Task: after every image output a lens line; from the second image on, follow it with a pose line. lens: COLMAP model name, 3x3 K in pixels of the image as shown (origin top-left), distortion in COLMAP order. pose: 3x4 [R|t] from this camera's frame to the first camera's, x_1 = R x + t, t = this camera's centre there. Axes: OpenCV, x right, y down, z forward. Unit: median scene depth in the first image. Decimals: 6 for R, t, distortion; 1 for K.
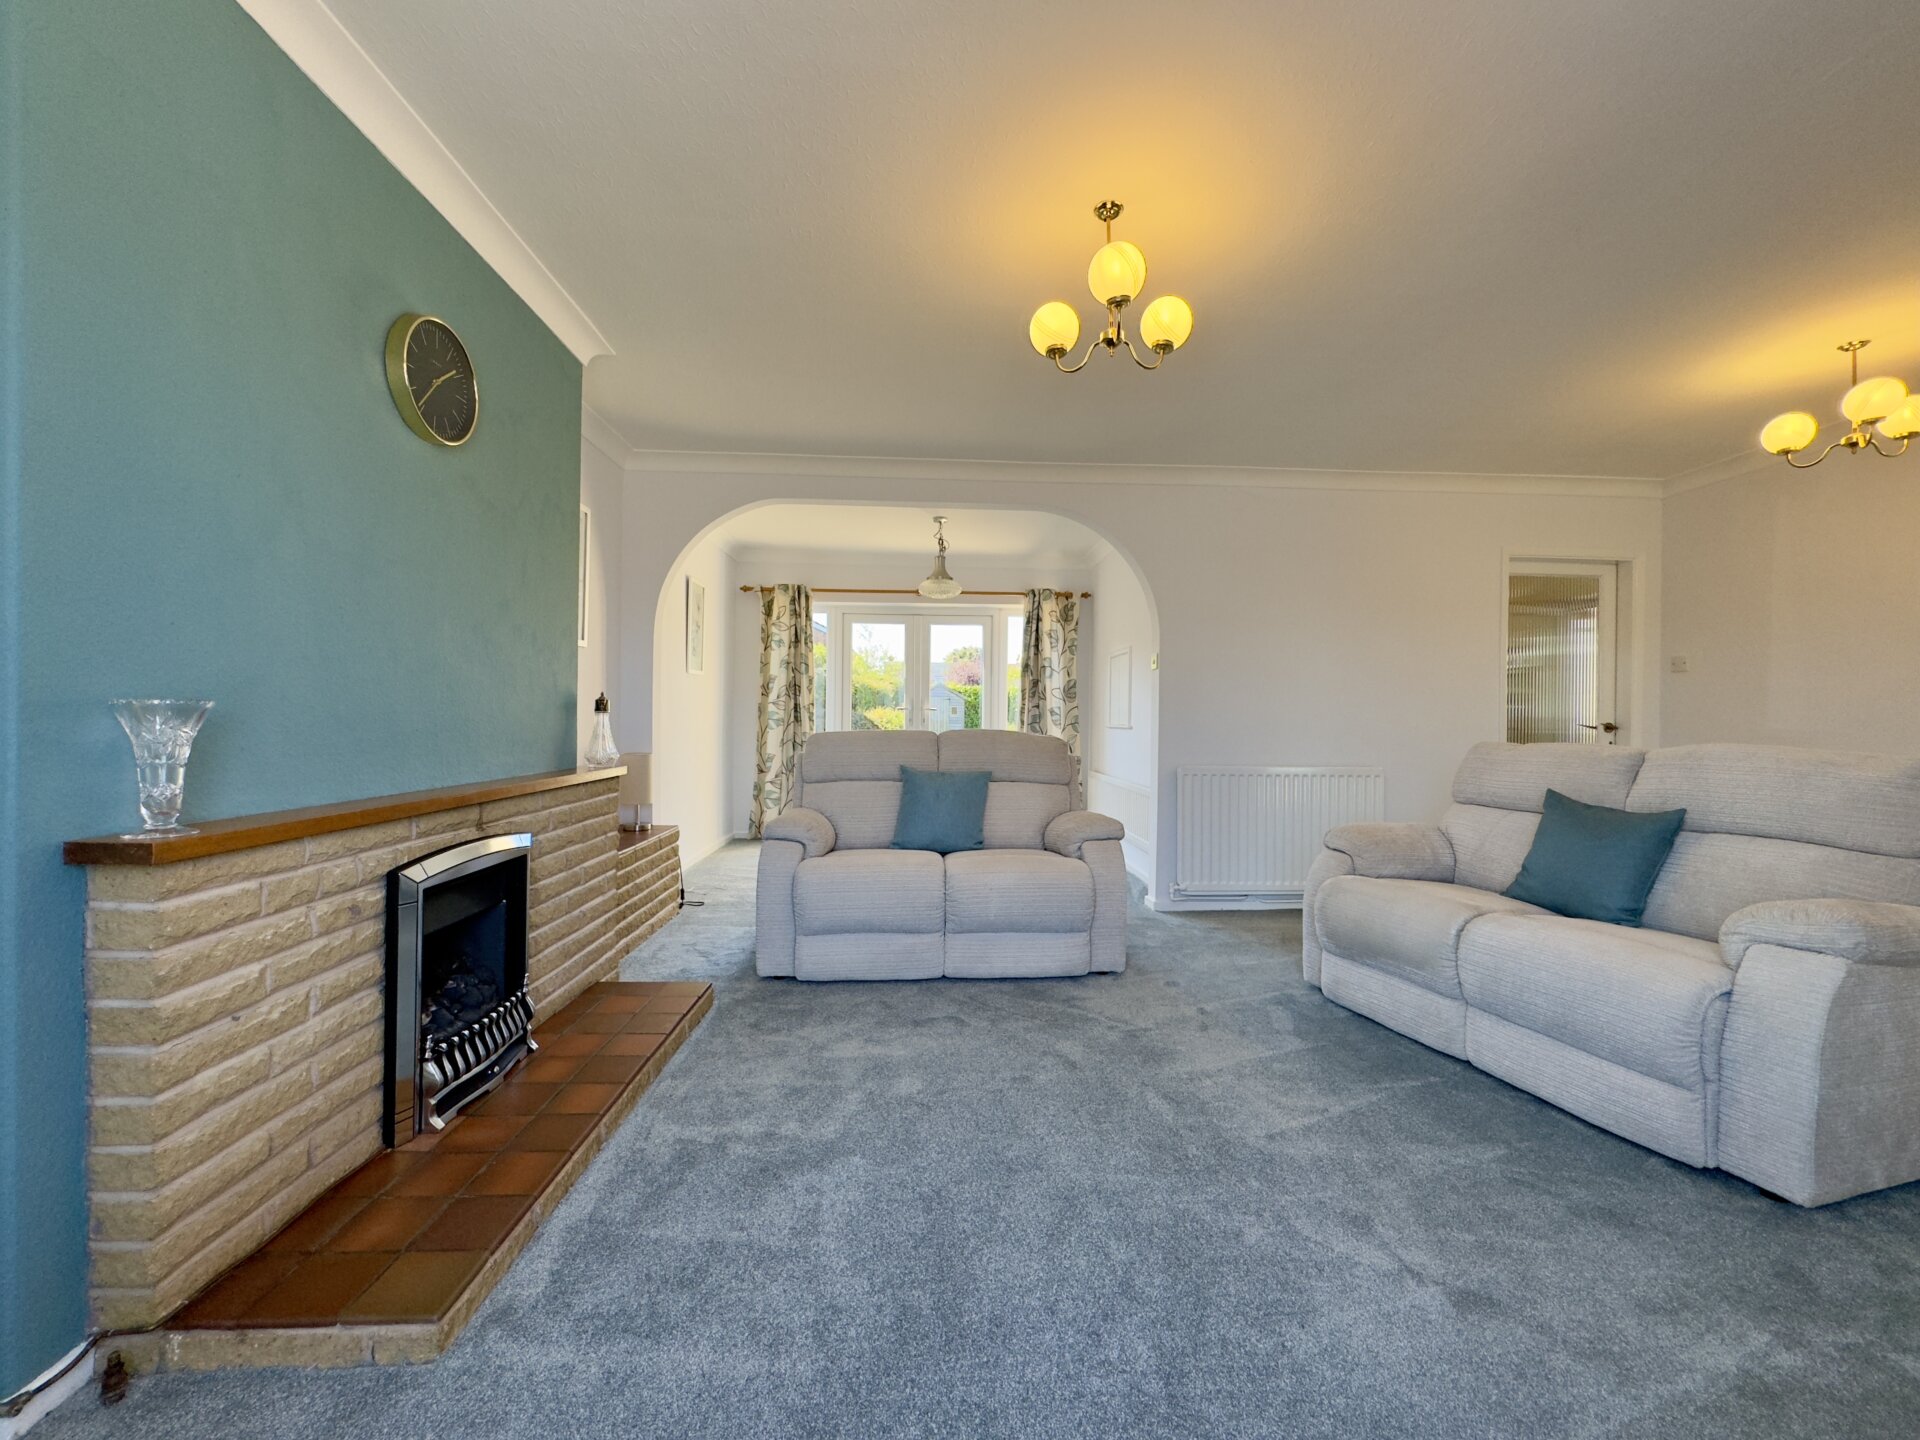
lens RADIAL K [[762.4, 0, 963.2], [0, 762.4, 717.5], [0, 0, 1]] dist [-0.003102, 0.000494]
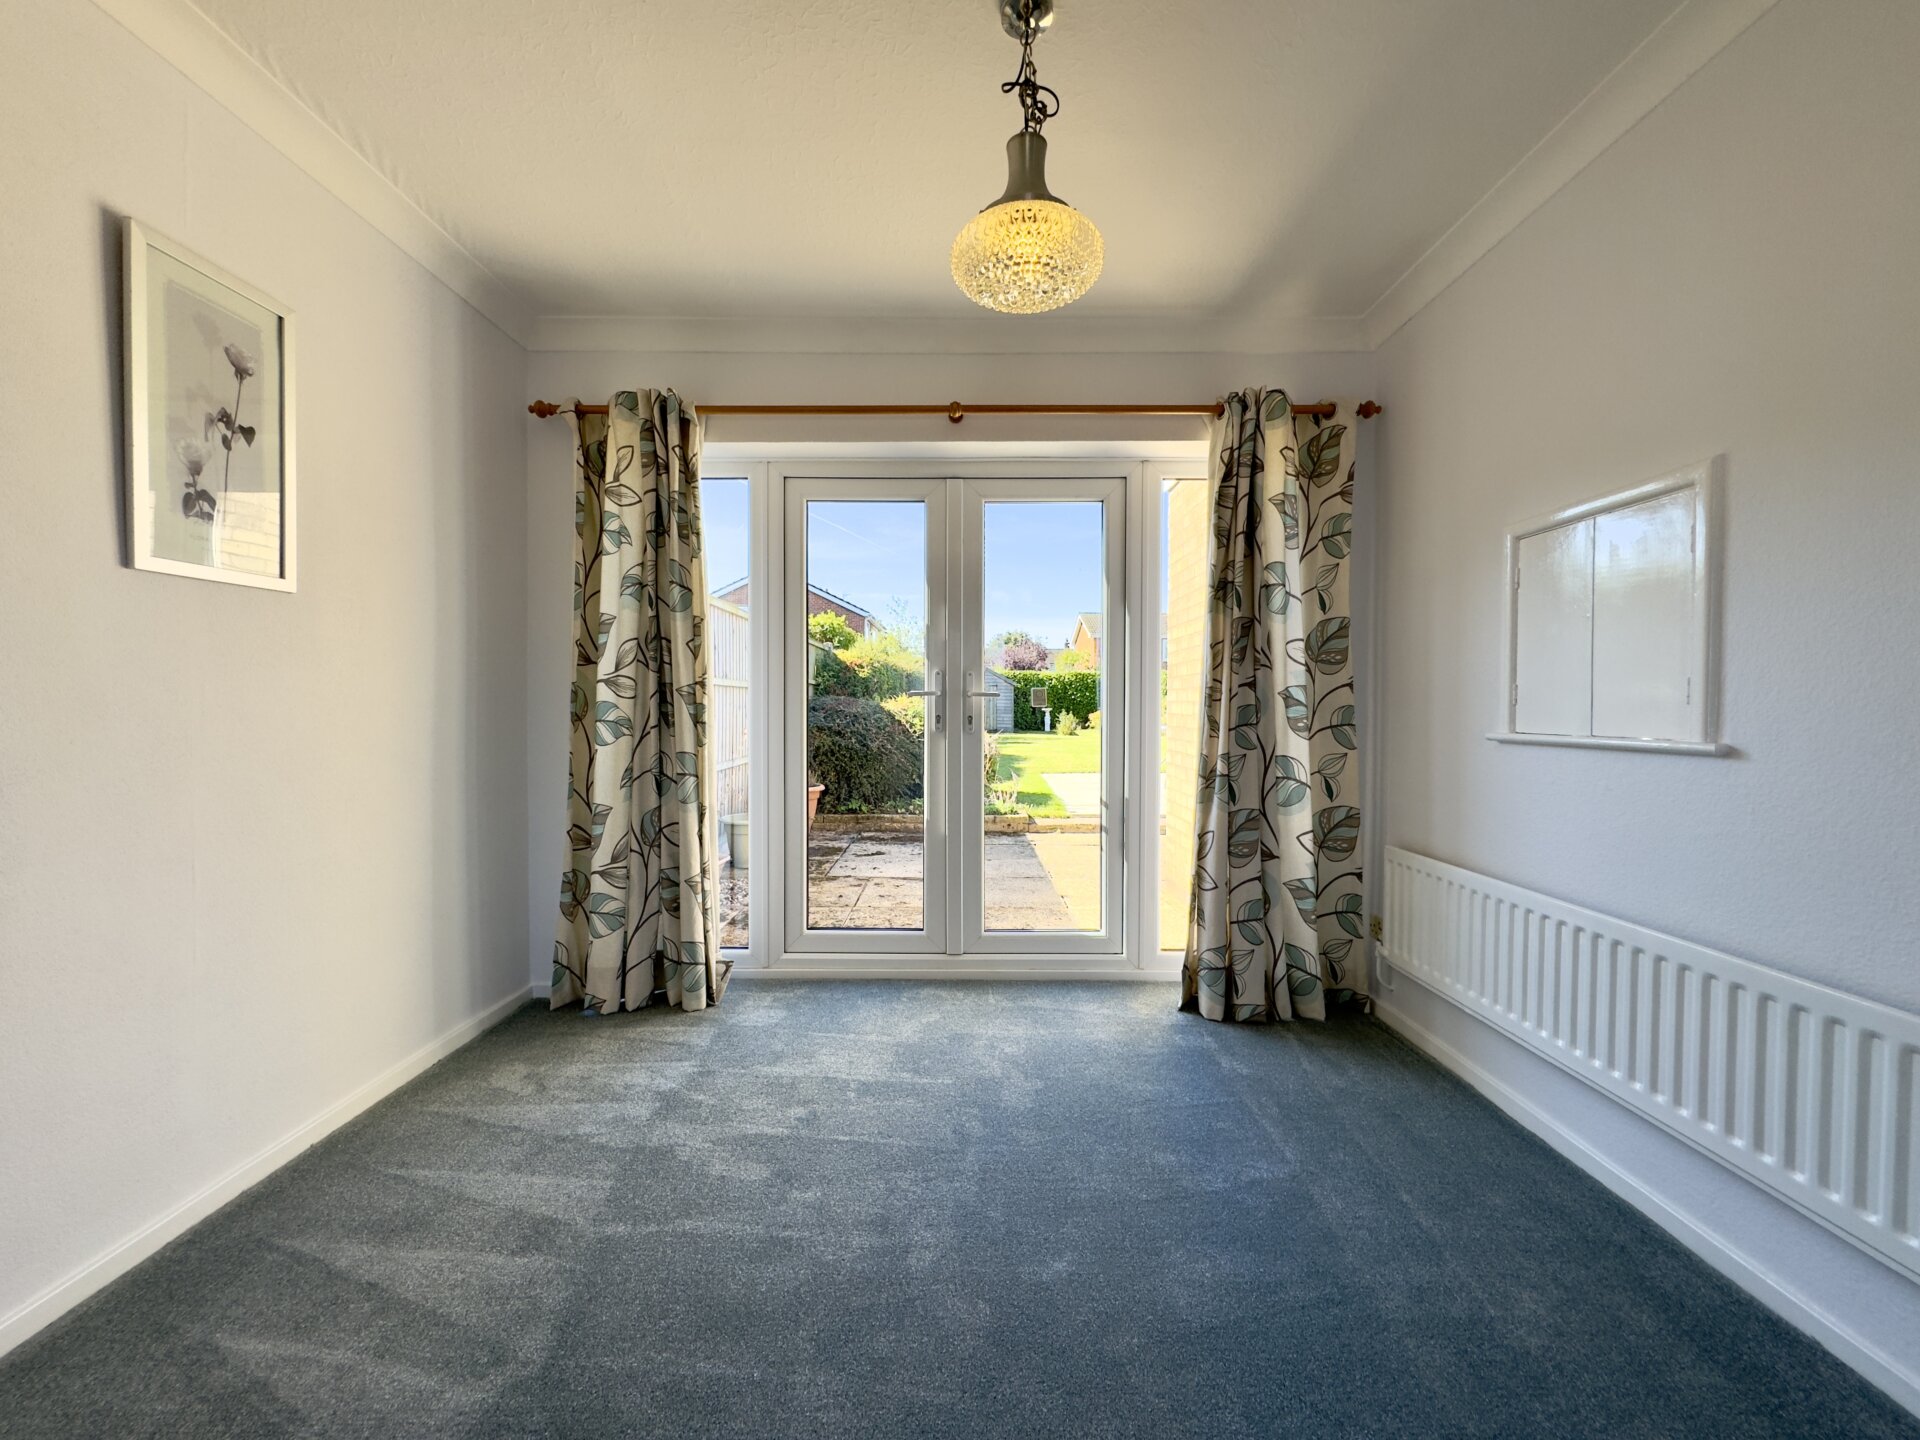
lens RADIAL K [[762.4, 0, 951.9], [0, 762.4, 717.8], [0, 0, 1]] dist [-0.003102, 0.000494]
pose [[0.997367, -0.005889, -0.072279, -0.032223], [0.007036, 0.999853, 0.015615, -0.004509], [0.072176, -0.016082, 0.997262, 0.599282]]
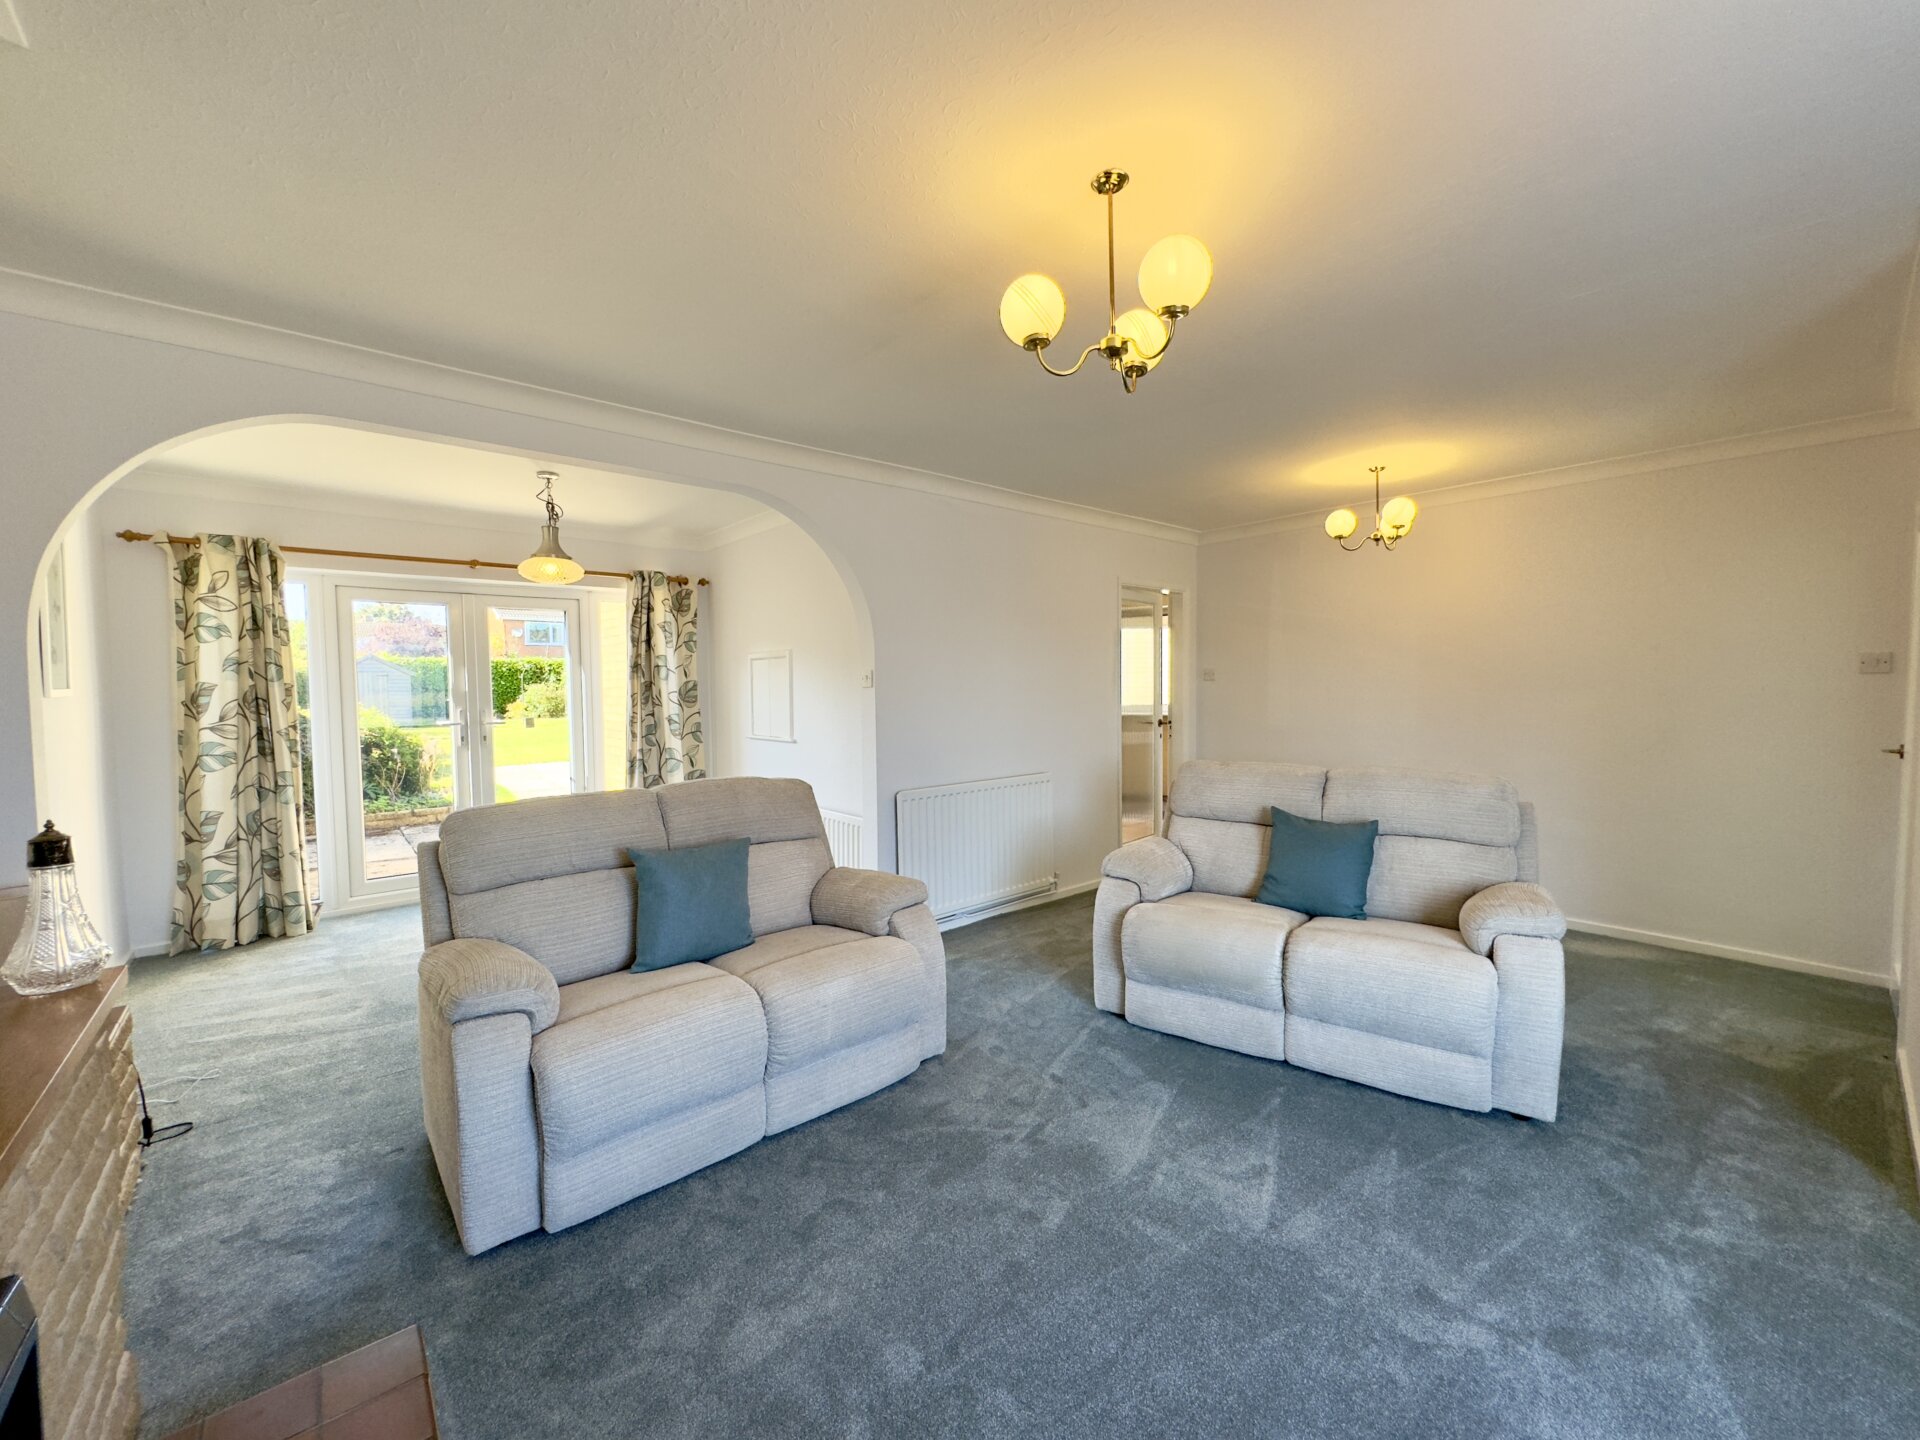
lens RADIAL K [[762.4, 0, 961.1], [0, 762.4, 719.8], [0, 0, 1]] dist [-0.003102, 0.000494]
pose [[0.791181, -0.047237, 0.609756, -0.144387], [0.017802, 0.998369, 0.054244, -0.048663], [-0.611323, -0.032062, 0.790731, 0.144959]]
